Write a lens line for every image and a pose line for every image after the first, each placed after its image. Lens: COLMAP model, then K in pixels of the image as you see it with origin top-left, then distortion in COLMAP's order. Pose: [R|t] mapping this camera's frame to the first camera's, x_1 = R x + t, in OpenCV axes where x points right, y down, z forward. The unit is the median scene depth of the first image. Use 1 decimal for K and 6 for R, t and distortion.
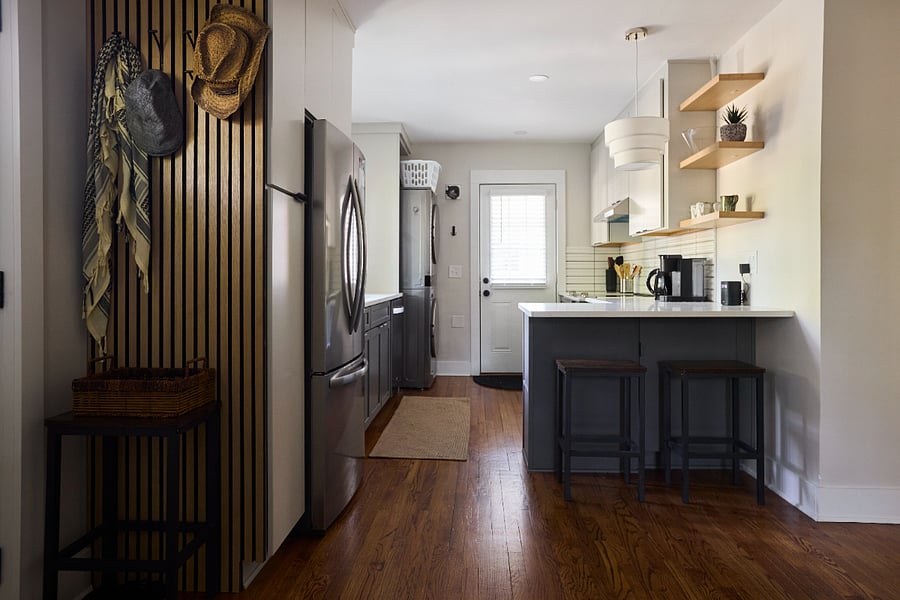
lens RADIAL K [[578.4, 0, 450.9], [0, 578.4, 275.4], [0, 0, 1]] dist [0.000277, 0.001169]
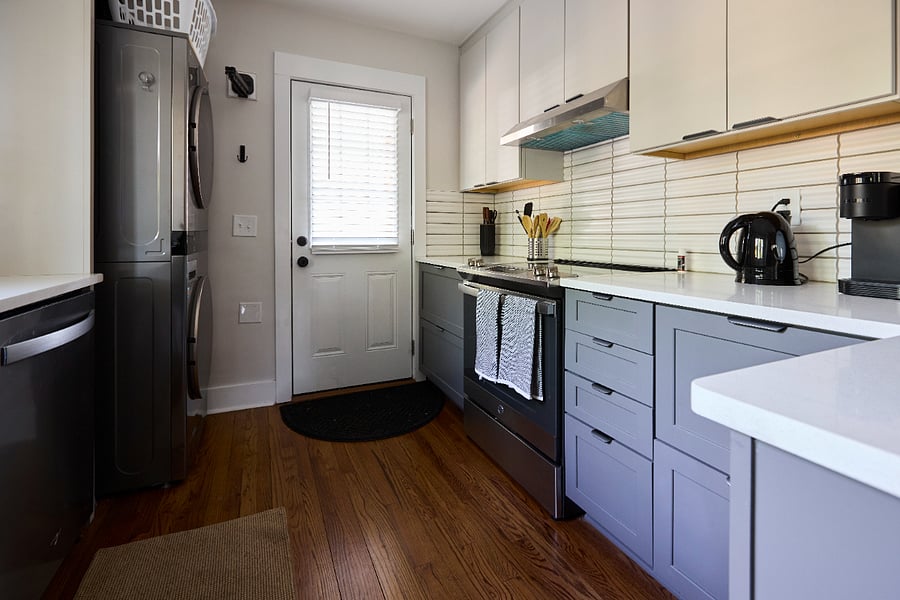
lens RADIAL K [[423.0, 0, 450.7], [0, 423.0, 237.1], [0, 0, 1]] dist [-0.002951, -0.000760]
pose [[0.892128, -0.000714, 0.451782, -0.000434], [-0.001406, 0.999990, 0.004358, 0.004870], [-0.451780, -0.004523, 0.892118, 0.921023]]
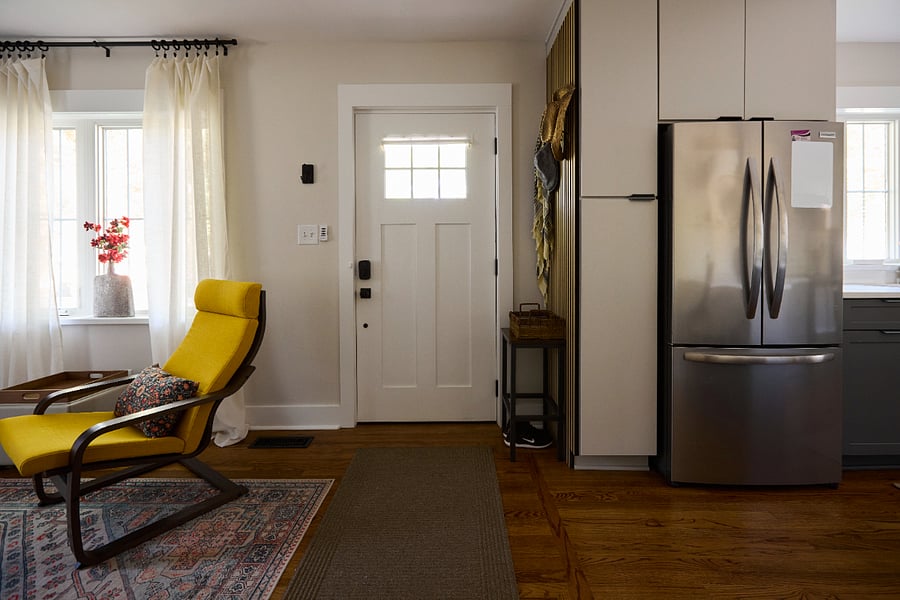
lens RADIAL K [[406.6, 0, 451.9], [0, 406.6, 265.0], [0, 0, 1]] dist [-0.000414, -0.000295]
pose [[0.044794, 0.005988, -0.998978, 0.374183], [0.004347, 0.999971, 0.006189, 0.002391], [0.998987, -0.004620, 0.044767, 0.348866]]
